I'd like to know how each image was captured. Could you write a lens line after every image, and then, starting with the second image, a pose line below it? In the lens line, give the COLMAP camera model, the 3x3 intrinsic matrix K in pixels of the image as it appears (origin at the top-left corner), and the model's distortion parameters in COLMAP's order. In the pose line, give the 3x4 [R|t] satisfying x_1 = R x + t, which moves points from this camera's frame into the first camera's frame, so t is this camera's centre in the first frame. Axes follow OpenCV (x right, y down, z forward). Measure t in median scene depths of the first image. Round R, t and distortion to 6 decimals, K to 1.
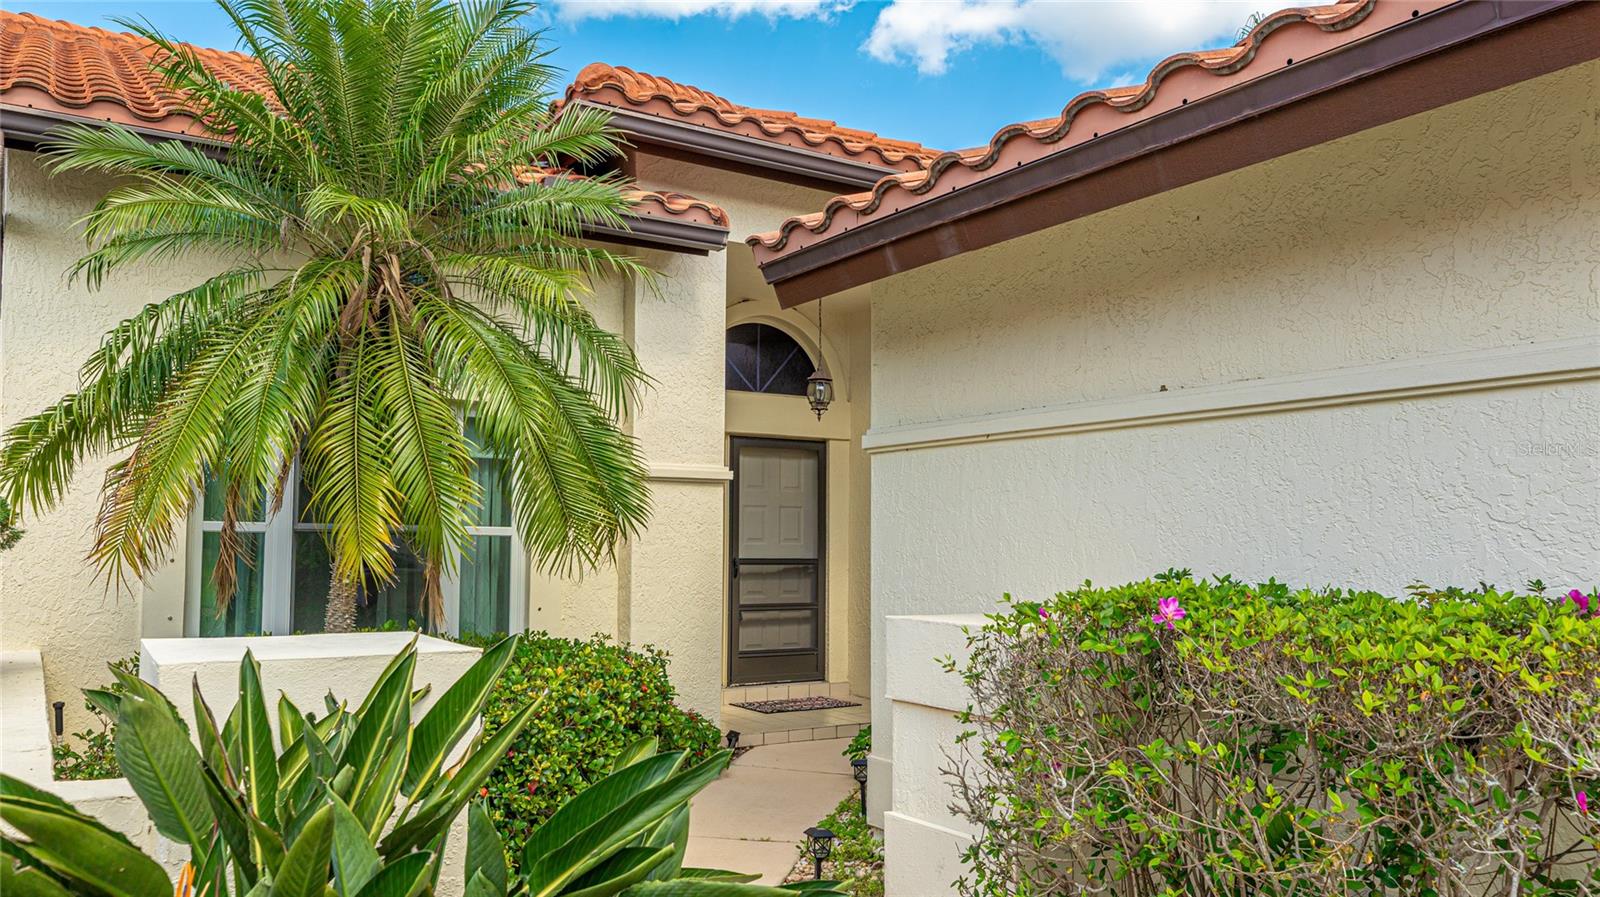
lens RADIAL K [[1184.1, 0, 800.4], [0, 1184.1, 487.6], [0, 0, 1]] dist [0.001114, -0.000112]
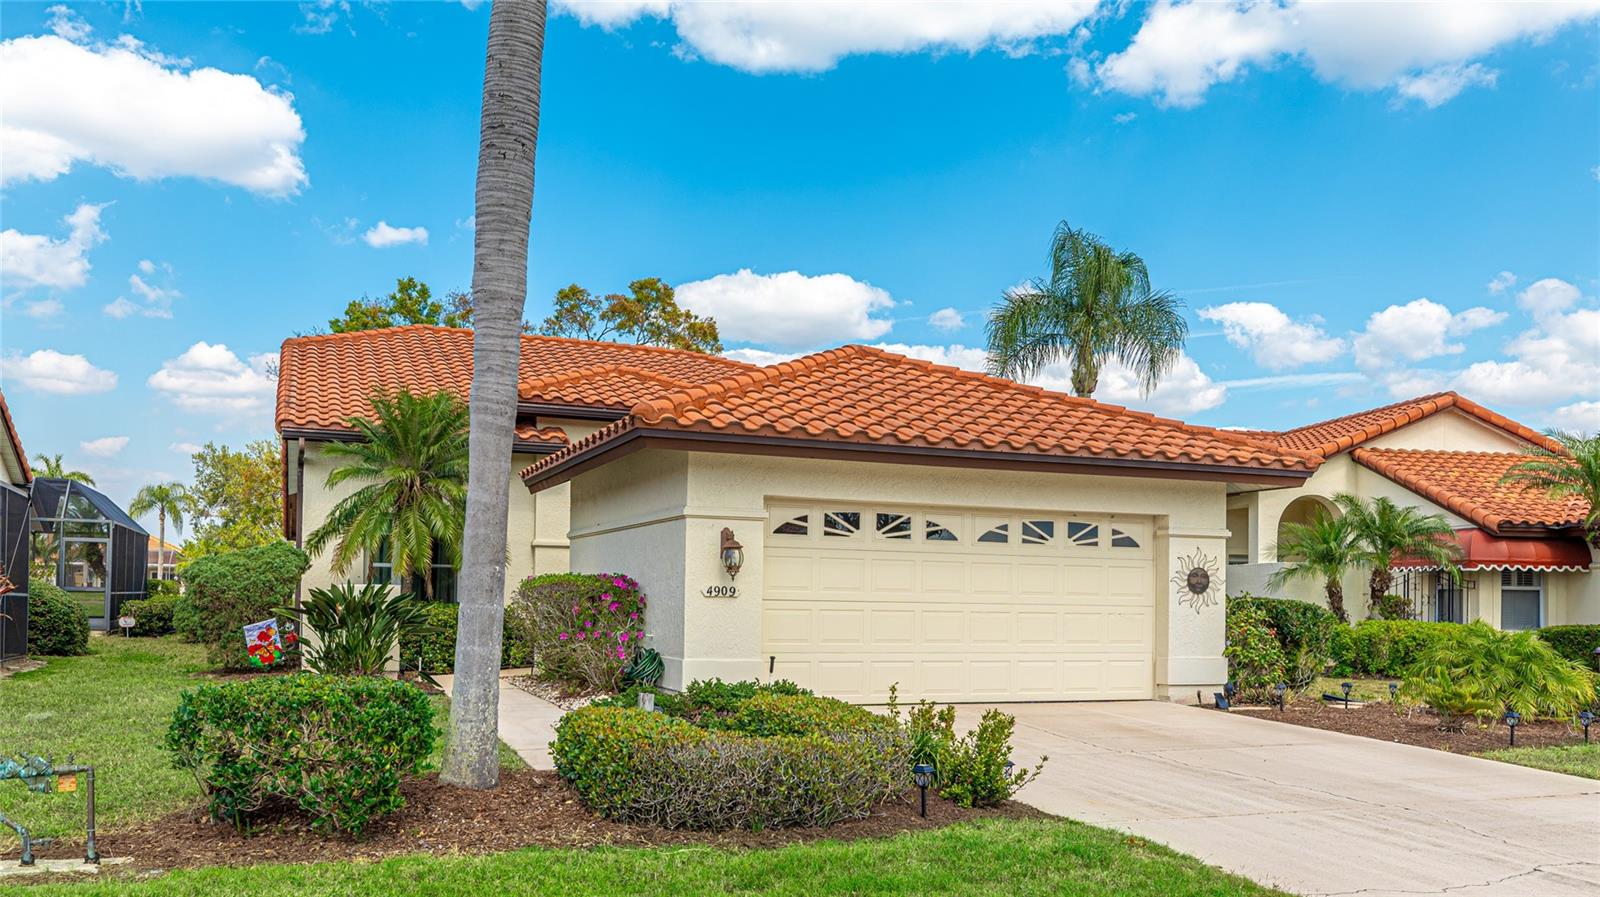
lens RADIAL K [[1126.6, 0, 800.0], [0, 1126.6, 448.5], [0, 0, 1]] dist [0.002574, 0.000370]
pose [[0.978389, -0.016492, -0.206113, 0.914806], [0.003799, 0.998080, -0.061827, -0.060659], [0.206737, 0.059708, 0.976573, -1.241805]]
